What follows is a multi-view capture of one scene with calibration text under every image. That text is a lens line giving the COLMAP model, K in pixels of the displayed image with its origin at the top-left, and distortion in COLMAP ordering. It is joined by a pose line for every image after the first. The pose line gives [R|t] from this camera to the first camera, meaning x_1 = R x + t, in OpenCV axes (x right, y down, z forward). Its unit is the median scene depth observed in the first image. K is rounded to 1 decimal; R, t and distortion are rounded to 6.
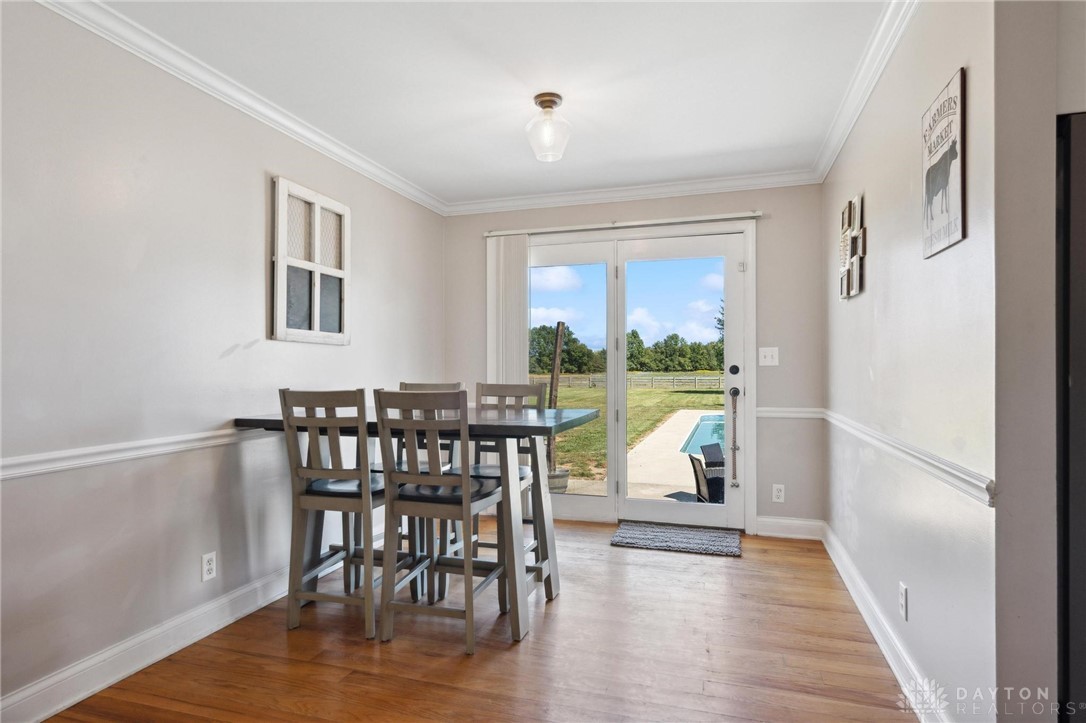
lens RADIAL K [[591.7, 0, 543.2], [0, 591.7, 368.1], [0, 0, 1]] dist [0.002640, 0.000436]
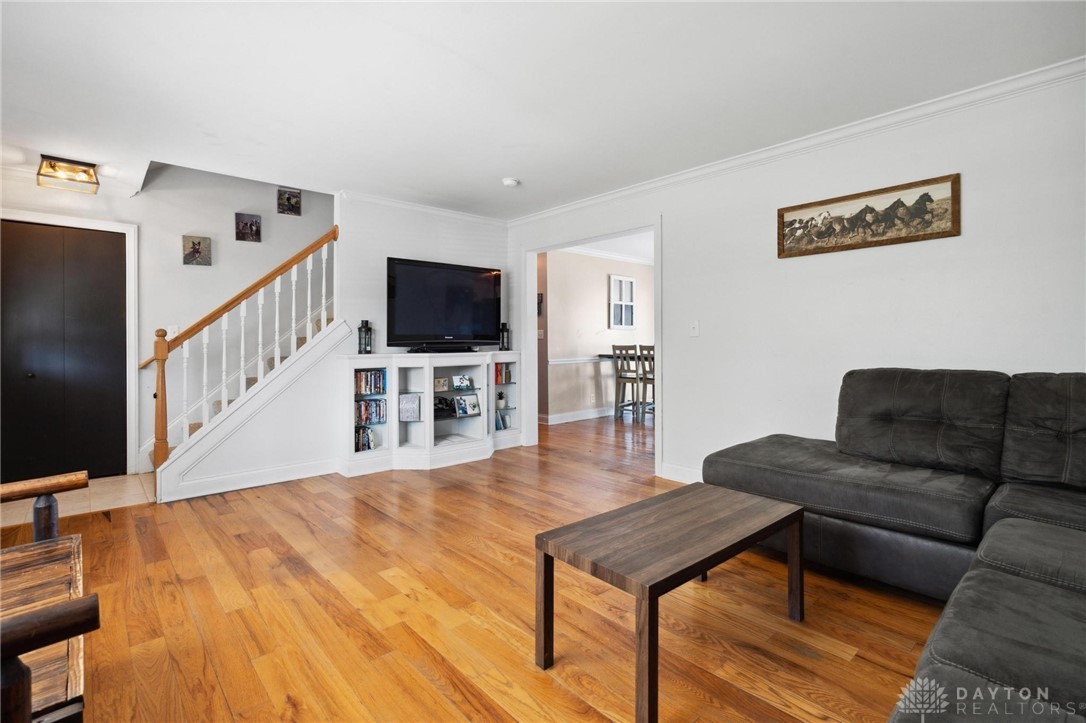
lens RADIAL K [[508.0, 0, 541.0], [0, 508.0, 347.1], [0, 0, 1]] dist [-0.002584, 0.000113]
pose [[0.858550, 0.005555, -0.512699, 0.598632], [0.001827, 0.999902, 0.013893, 0.006824], [0.512726, -0.012864, 0.858456, -1.470855]]
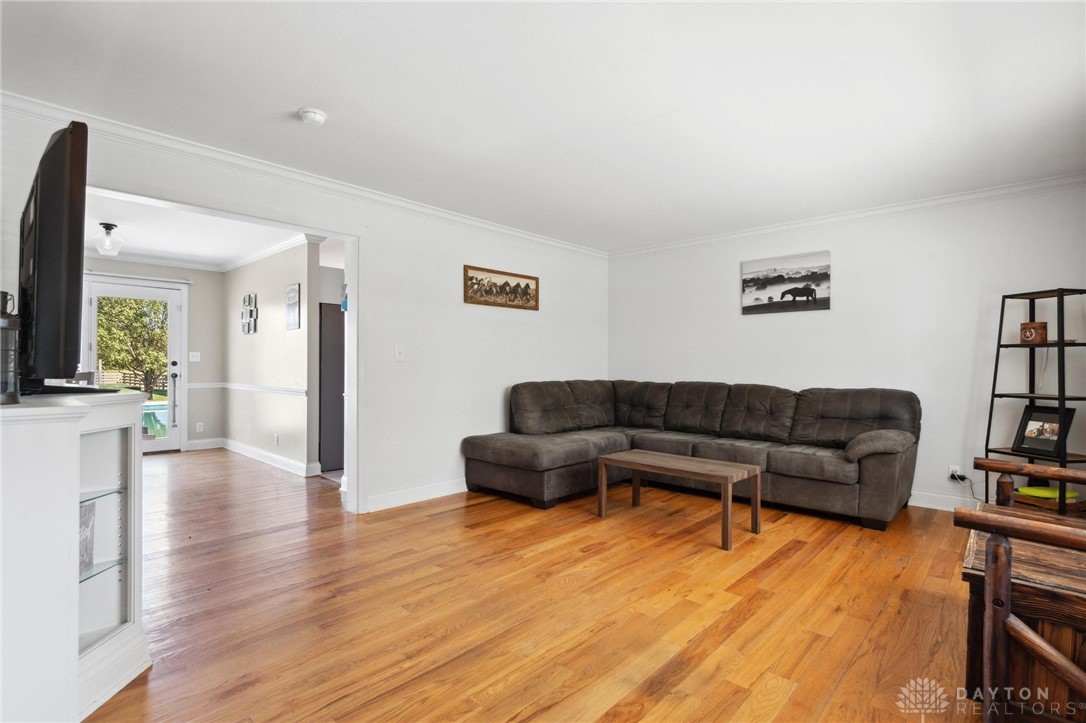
lens RADIAL K [[524.8, 0, 546.2], [0, 524.8, 365.2], [0, 0, 1]] dist [-0.001748, -0.000459]
pose [[0.423678, 0.003046, 0.905808, -0.944874], [-0.002873, 0.999994, -0.002019, 0.011251], [-0.905808, -0.001747, 0.423684, -1.054797]]
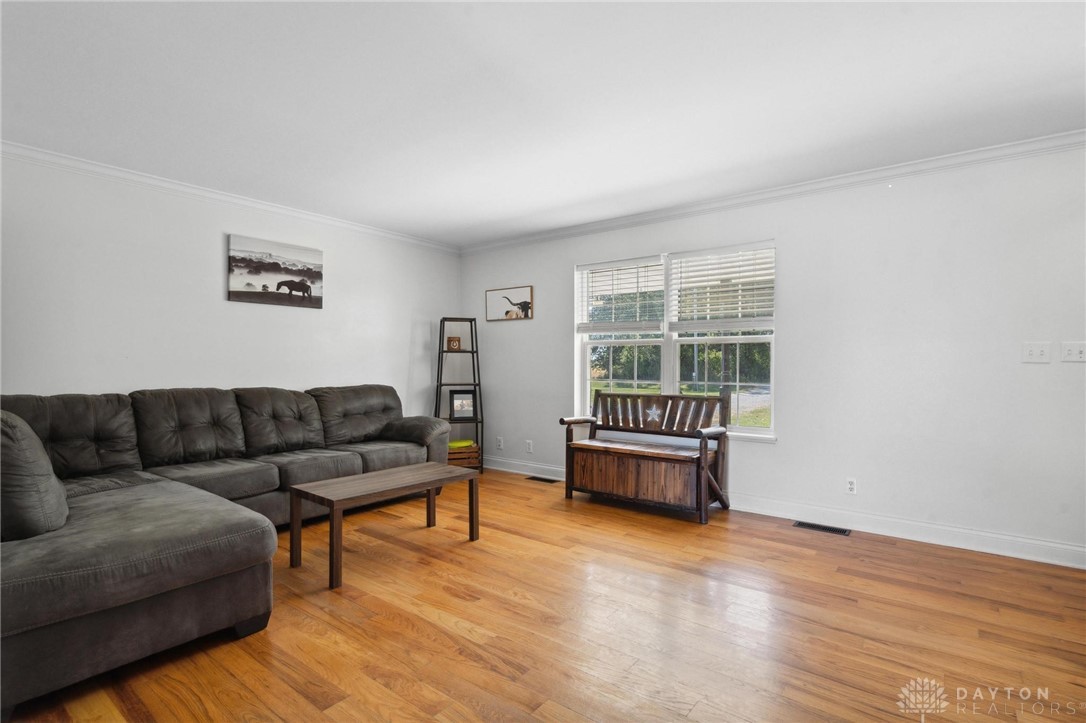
lens RADIAL K [[524.8, 0, 546.2], [0, 524.8, 365.2], [0, 0, 1]] dist [-0.001748, -0.000459]
pose [[-0.937581, -0.002487, 0.347759, -0.309082], [-0.001407, 0.999993, 0.003358, 0.001392], [-0.347765, 0.002659, -0.937578, 0.171678]]
